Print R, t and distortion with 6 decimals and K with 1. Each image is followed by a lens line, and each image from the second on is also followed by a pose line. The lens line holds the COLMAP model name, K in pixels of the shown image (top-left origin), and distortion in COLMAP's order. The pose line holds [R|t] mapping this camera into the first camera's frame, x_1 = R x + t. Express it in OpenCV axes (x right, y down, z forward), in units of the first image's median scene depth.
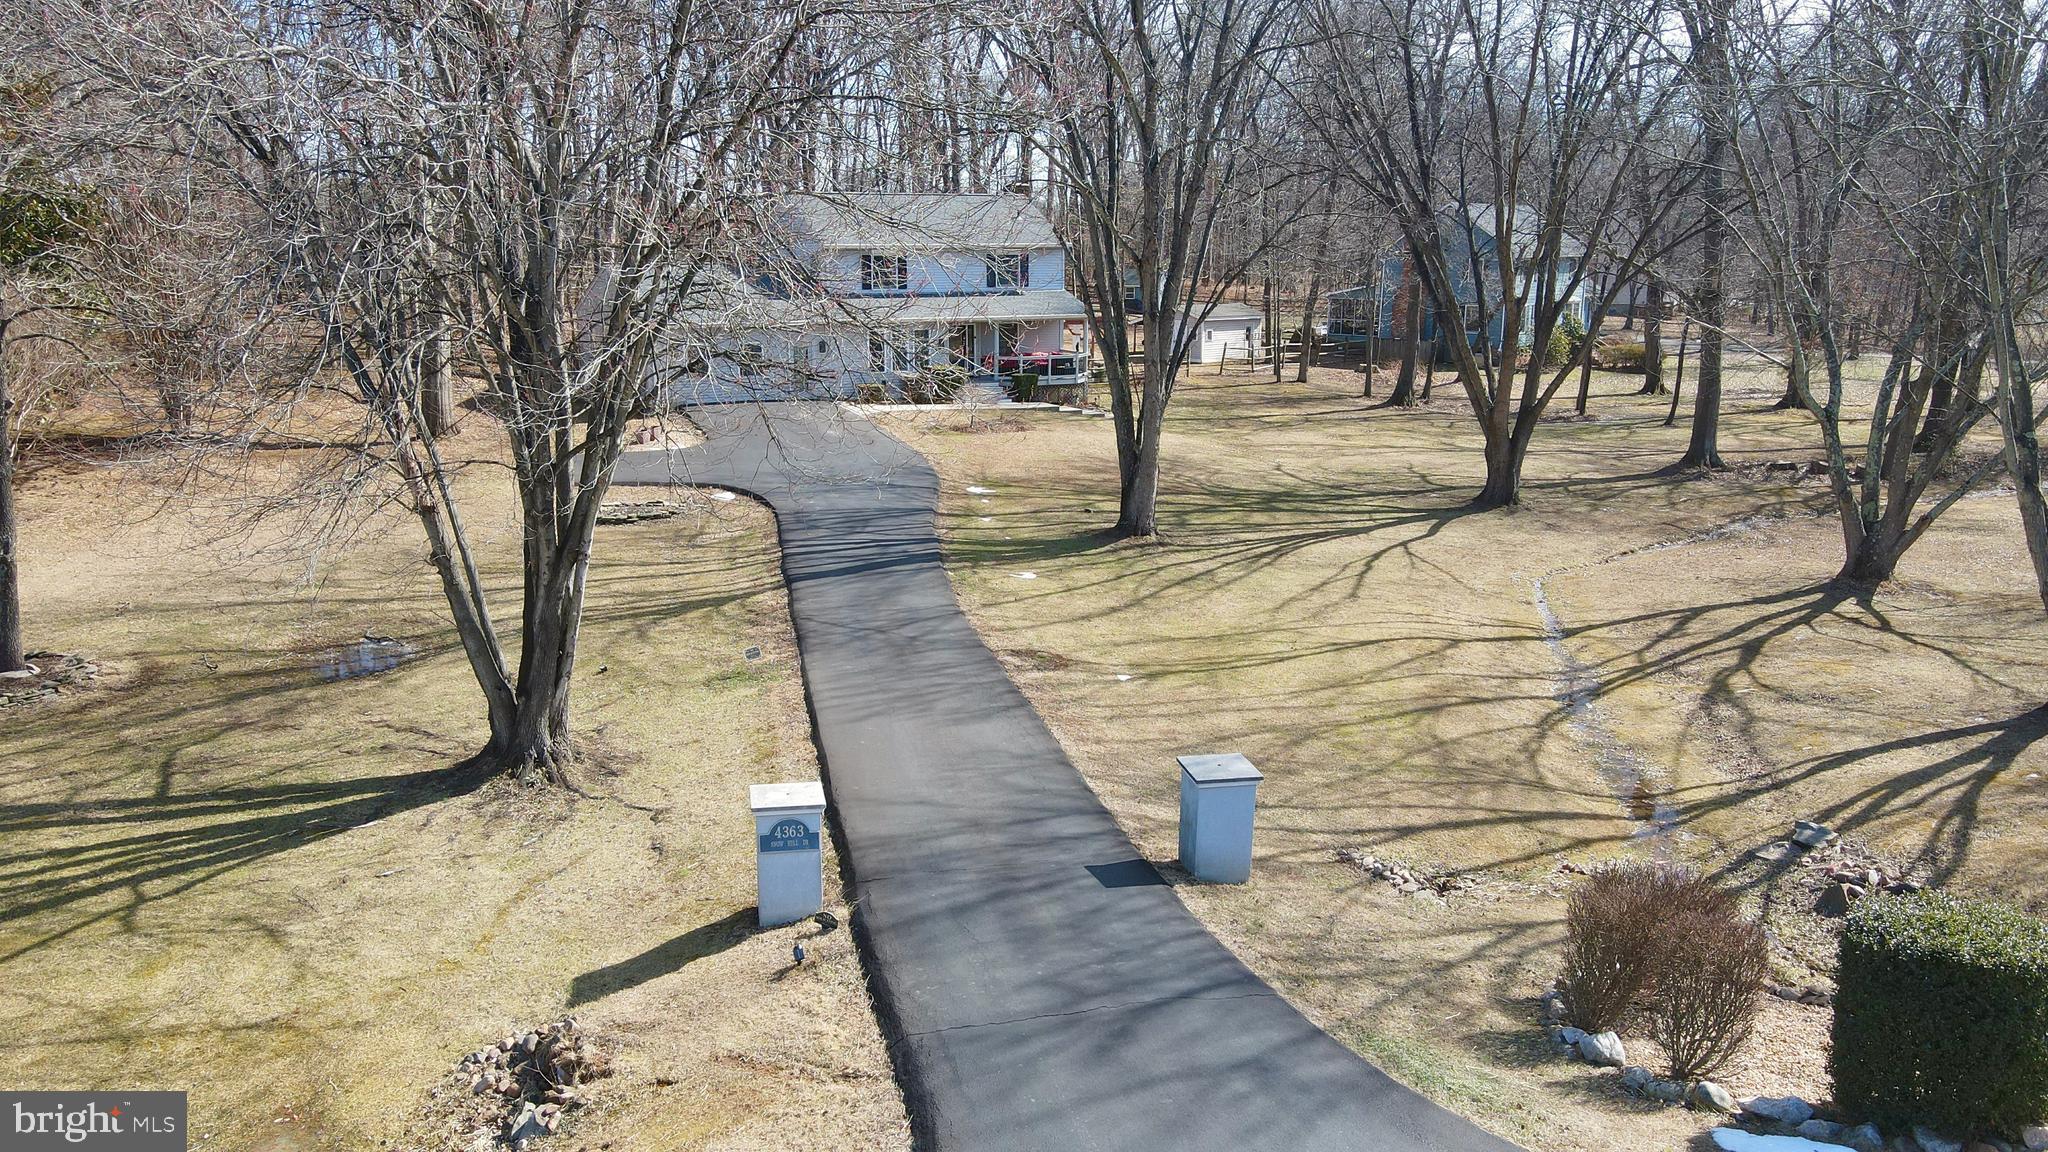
lens RADIAL K [[1518.1, 0, 1022.6], [0, 1518.1, 588.9], [0, 0, 1]] dist [-0.007072, 0.042645]
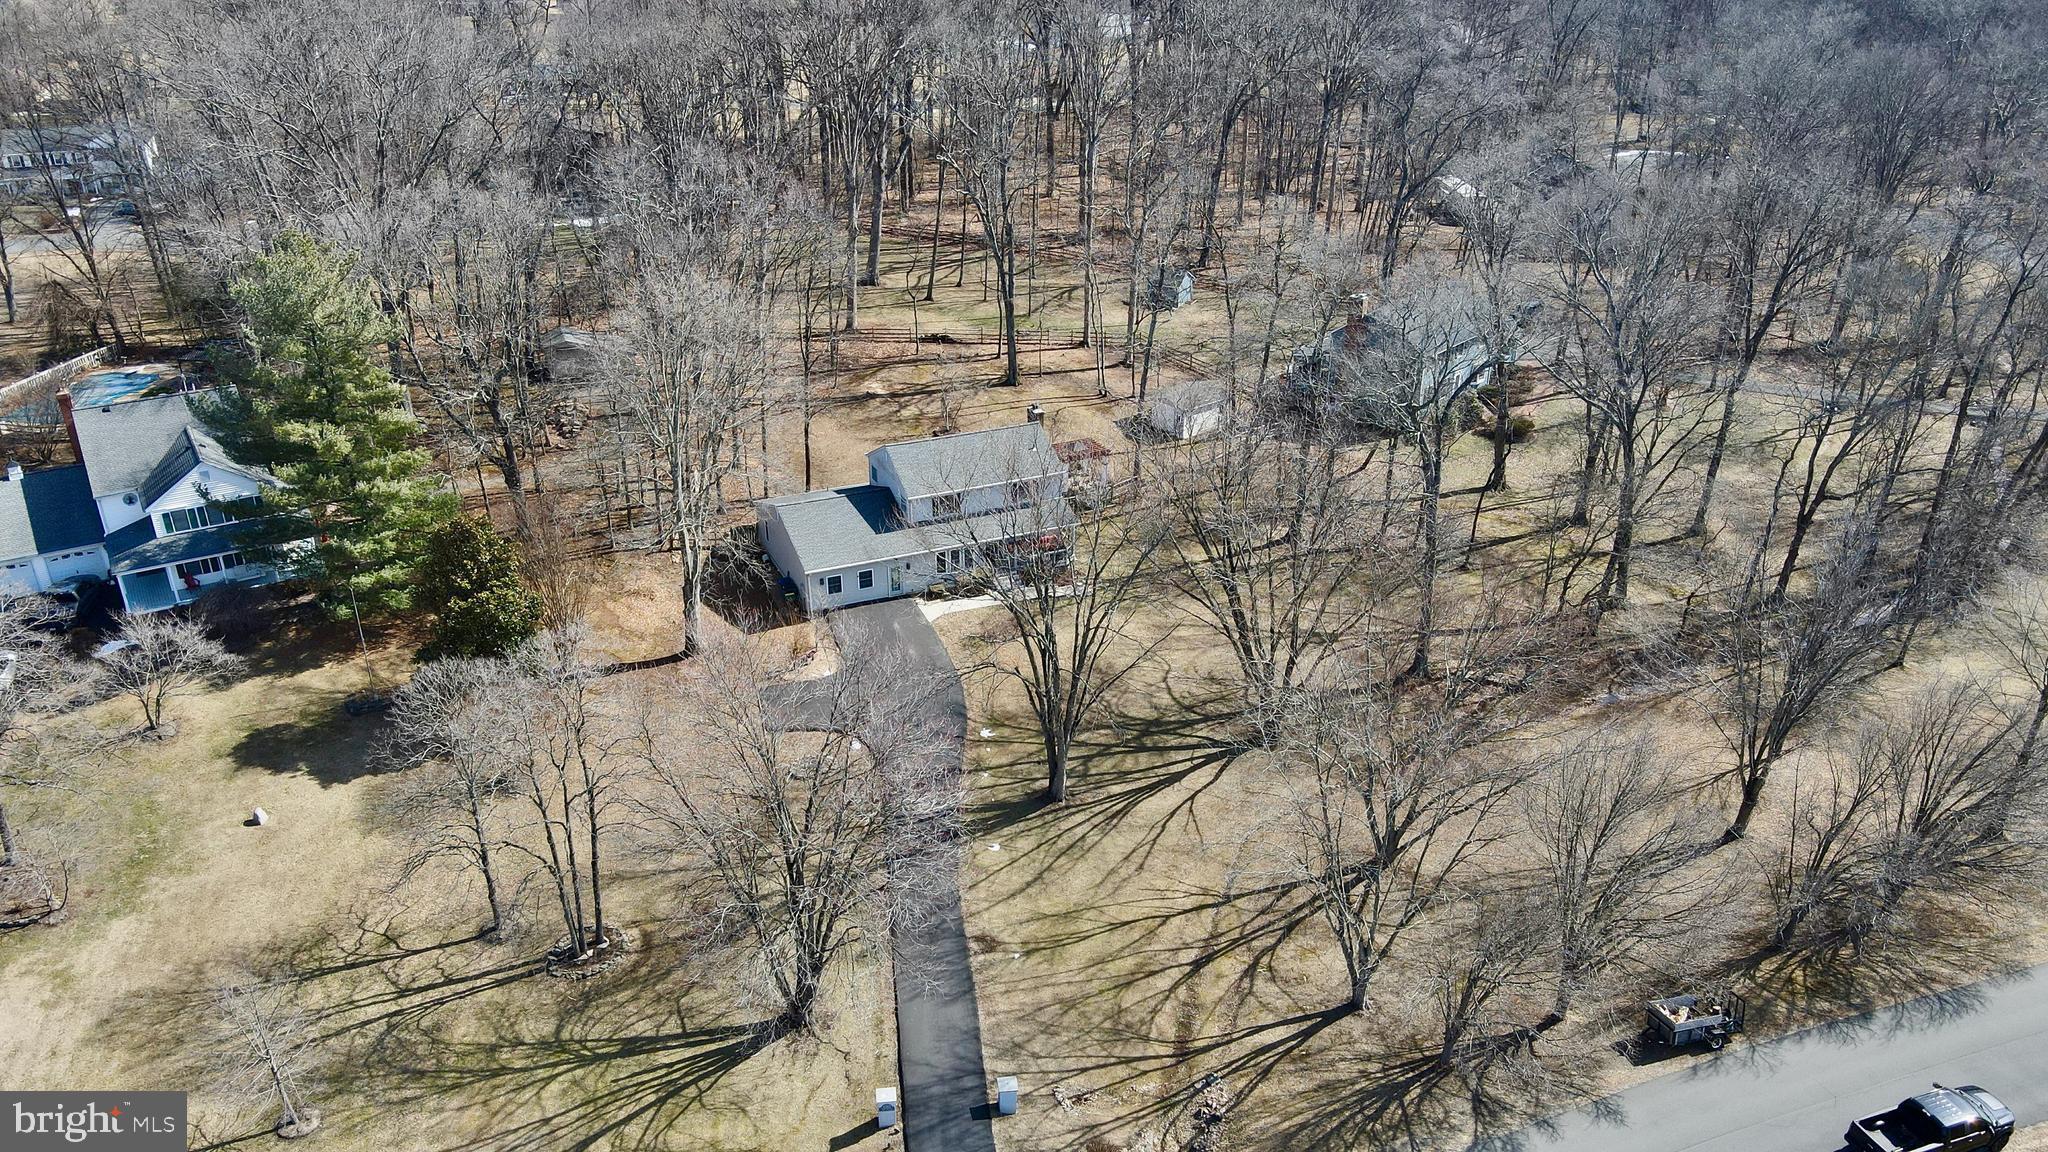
lens RADIAL K [[1518.1, 0, 1026.3], [0, 1518.1, 570.3], [0, 0, 1]] dist [-0.007072, 0.042645]
pose [[0.997648, 0.028206, -0.062473, 0.201860], [-0.014625, 0.978017, 0.208010, -0.998593], [0.066966, -0.206607, 0.976130, -1.229626]]
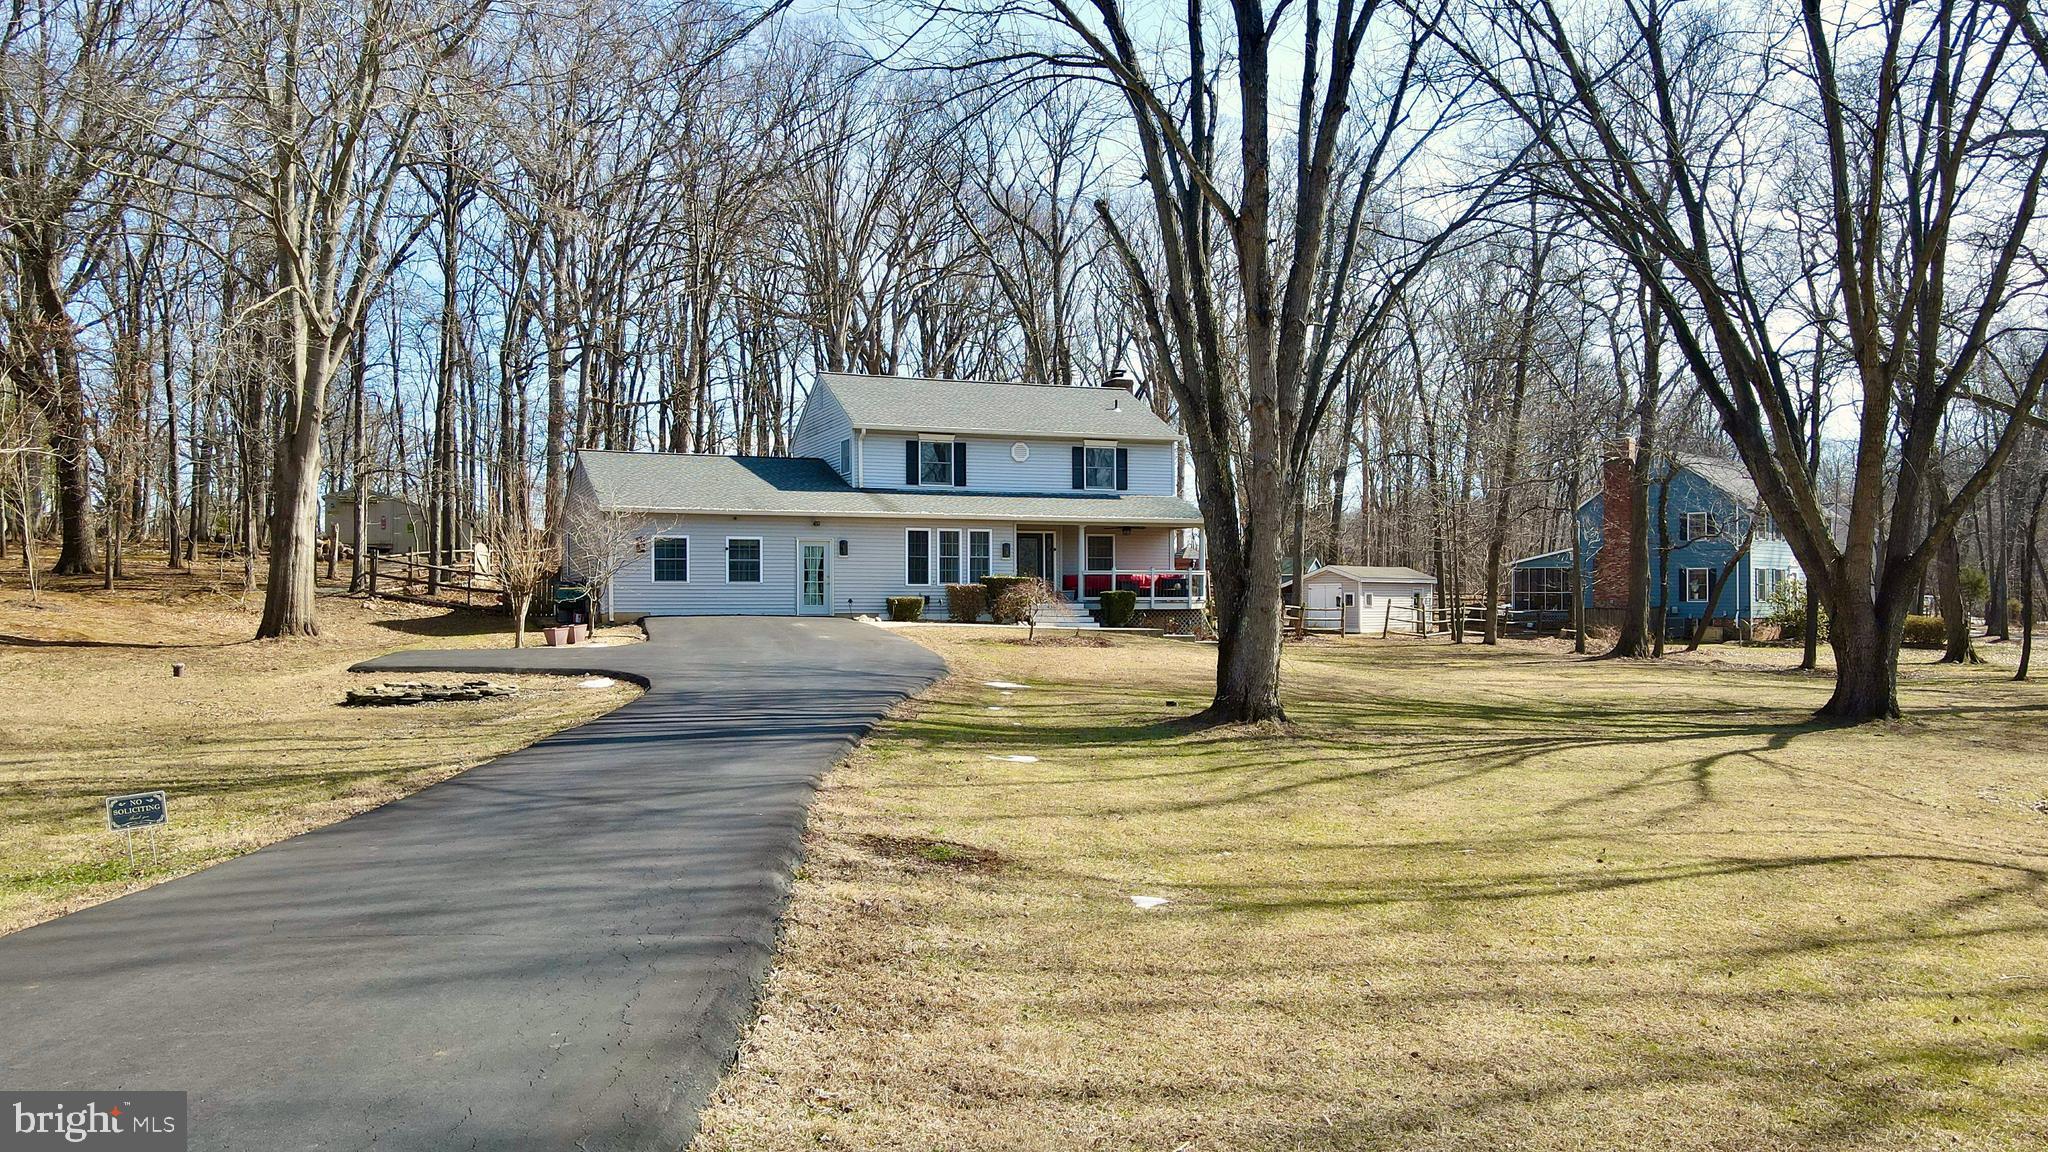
lens RADIAL K [[1518.1, 0, 1008.7], [0, 1518.1, 566.3], [0, 0, 1]] dist [-0.007072, 0.042645]
pose [[0.993813, -0.003704, -0.111007, 0.064942], [-0.023502, 0.969800, -0.242765, 0.059965], [0.108554, 0.243872, 0.963713, 0.569141]]
